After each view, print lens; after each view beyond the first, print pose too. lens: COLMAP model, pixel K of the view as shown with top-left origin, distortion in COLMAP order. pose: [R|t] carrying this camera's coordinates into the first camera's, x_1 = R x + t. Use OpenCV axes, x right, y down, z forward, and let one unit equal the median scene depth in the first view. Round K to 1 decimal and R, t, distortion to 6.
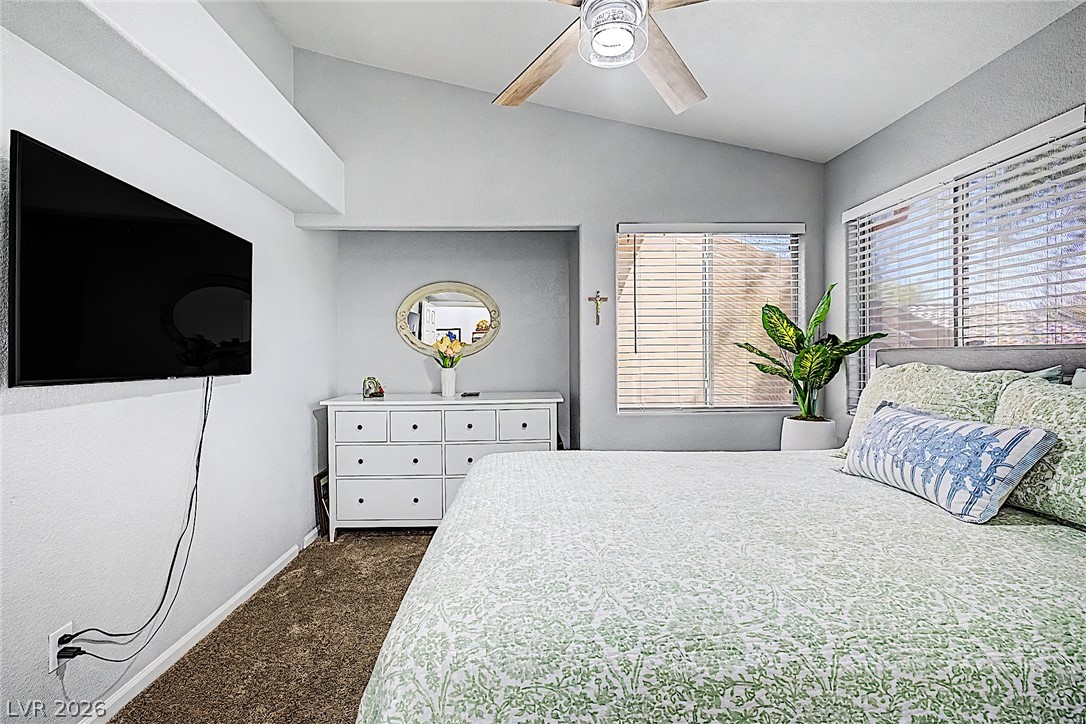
lens RADIAL K [[463.9, 0, 538.9], [0, 463.9, 357.8], [0, 0, 1]] dist [0.004825, -0.000104]
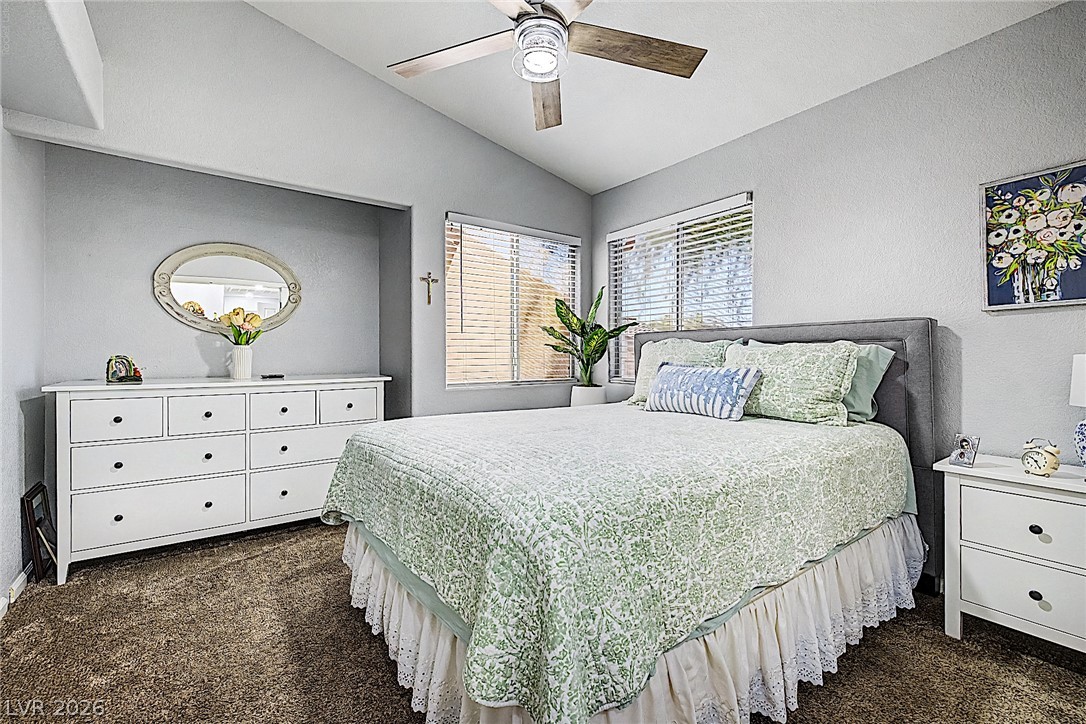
lens RADIAL K [[465.9, 0, 538.4], [0, 465.9, 358.2], [0, 0, 1]] dist [0.002891, -0.000281]
pose [[0.822457, 0.006230, 0.568793, -0.269548], [-0.003514, 0.999977, -0.005870, 0.055682], [-0.568816, 0.002829, 0.822460, -0.003114]]
